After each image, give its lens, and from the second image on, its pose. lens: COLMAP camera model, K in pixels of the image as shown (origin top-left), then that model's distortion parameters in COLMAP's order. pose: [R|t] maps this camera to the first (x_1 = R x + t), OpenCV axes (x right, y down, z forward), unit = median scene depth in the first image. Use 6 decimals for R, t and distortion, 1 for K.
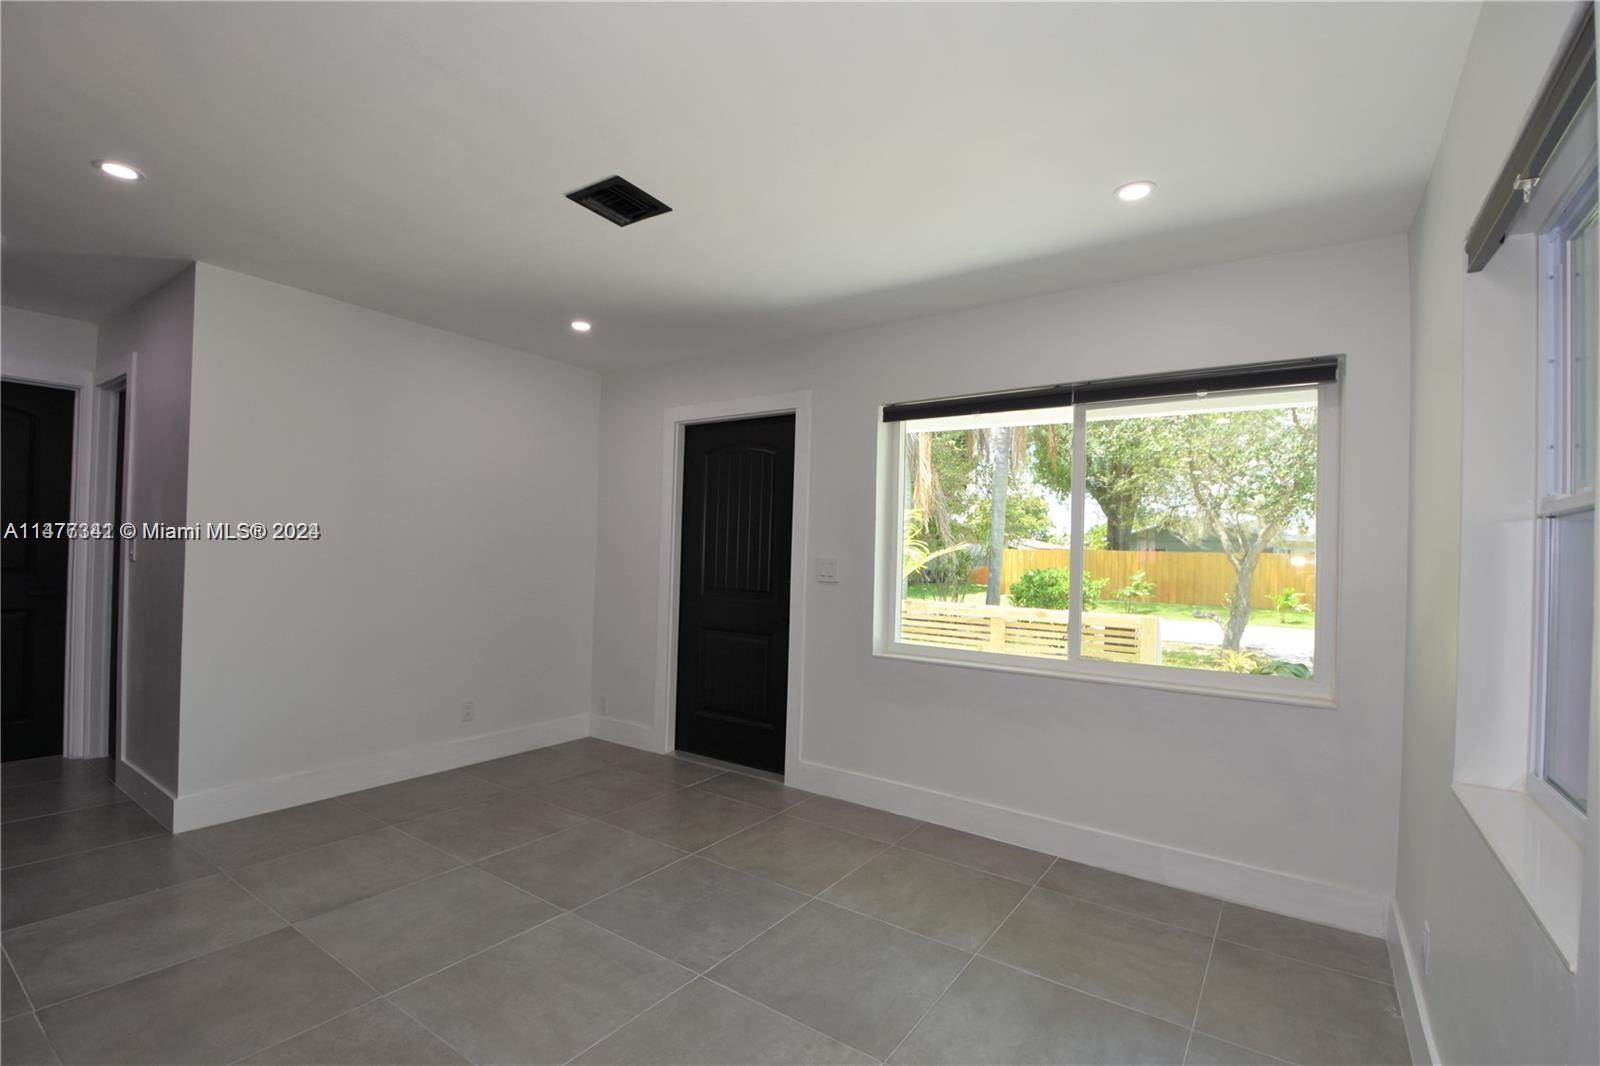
lens RADIAL K [[703.9, 0, 801.0], [0, 703.9, 541.7], [0, 0, 1]] dist [-0.001335, -0.000935]
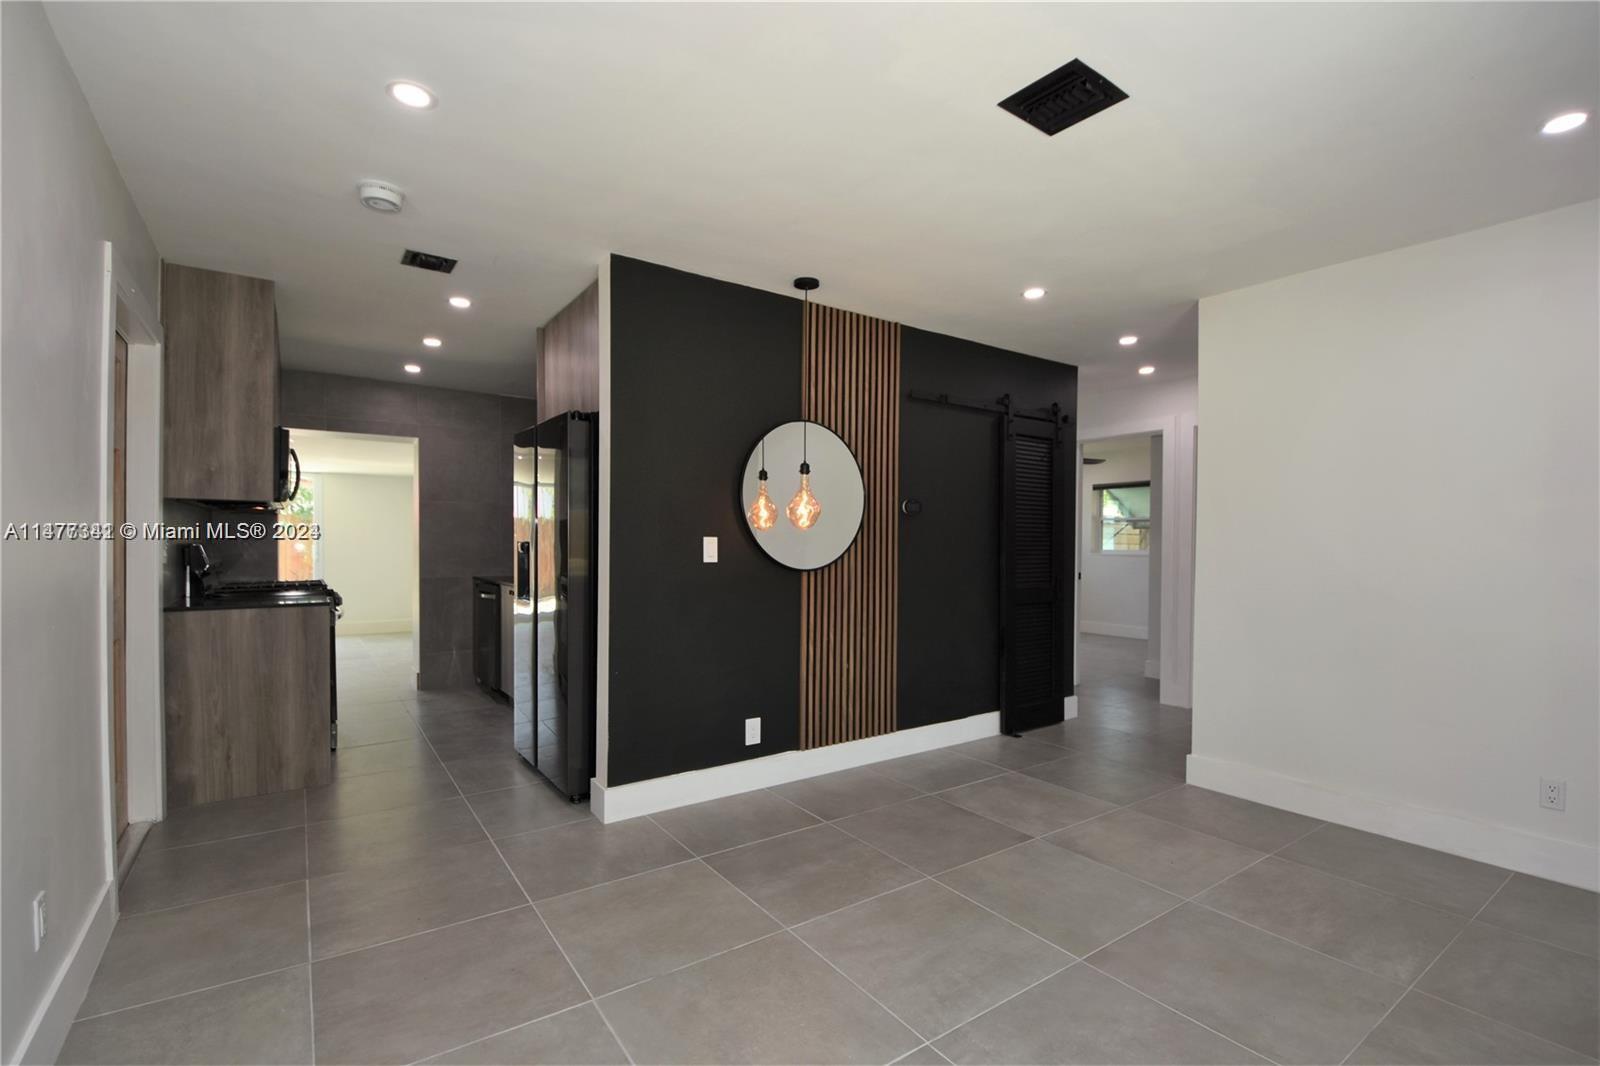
lens RADIAL K [[703.9, 0, 798.7], [0, 703.9, 542.5], [0, 0, 1]] dist [-0.001335, -0.000935]
pose [[-0.327600, -0.029188, -0.944366, 0.557378], [0.006104, 0.999436, -0.033007, 0.048523], [0.944797, -0.016578, -0.327237, 0.907627]]
